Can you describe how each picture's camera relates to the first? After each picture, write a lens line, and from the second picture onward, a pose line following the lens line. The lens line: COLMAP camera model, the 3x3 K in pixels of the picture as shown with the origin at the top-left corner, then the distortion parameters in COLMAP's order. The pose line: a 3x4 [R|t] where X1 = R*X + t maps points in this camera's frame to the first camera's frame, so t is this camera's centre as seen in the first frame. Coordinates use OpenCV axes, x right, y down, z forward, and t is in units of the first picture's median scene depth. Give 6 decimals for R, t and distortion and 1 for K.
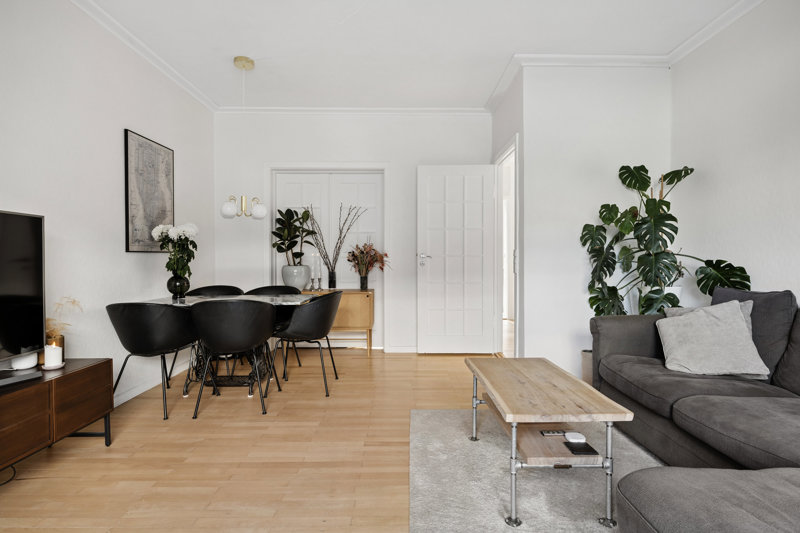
lens RADIAL K [[388.2, 0, 404.3], [0, 388.2, 261.5], [0, 0, 1]] dist [-0.004242, -0.000710]
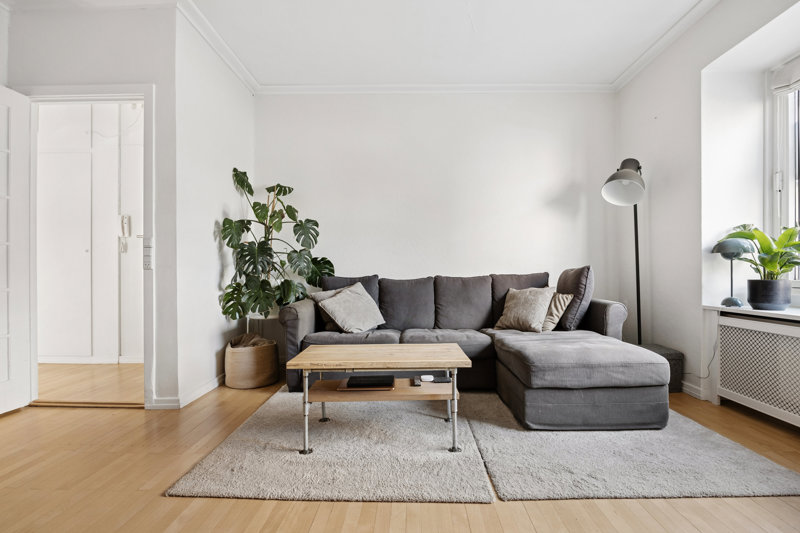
lens RADIAL K [[379.9, 0, 403.5], [0, 379.9, 267.2], [0, 0, 1]] dist [0.002395, 0.000017]
pose [[0.012706, 0.001032, 0.999919, -0.521224], [0.011739, 0.999930, -0.001181, 0.034935], [-0.999850, 0.011753, 0.012693, 0.602563]]
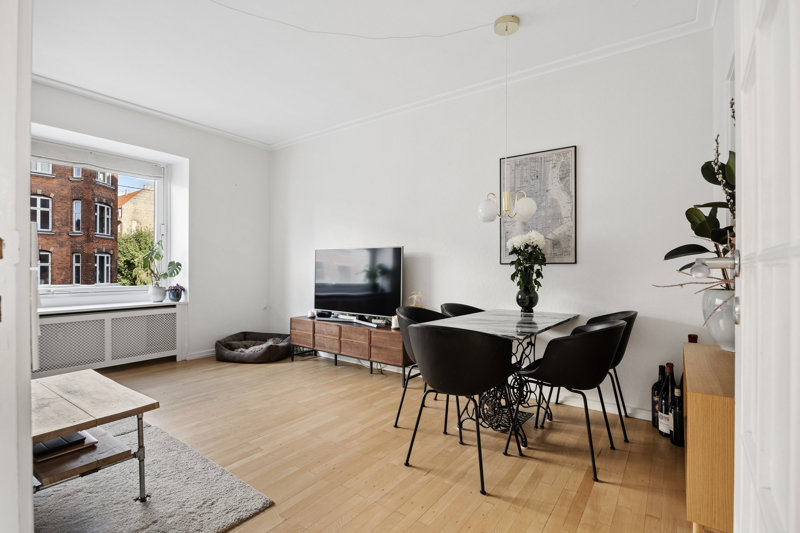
lens RADIAL K [[388.2, 0, 401.8], [0, 388.2, 268.2], [0, 0, 1]] dist [-0.004242, -0.000710]
pose [[-0.572716, -0.013321, -0.819646, 0.350051], [-0.016862, 0.999848, -0.004467, -0.003802], [0.819581, 0.011262, -0.572853, 1.256054]]
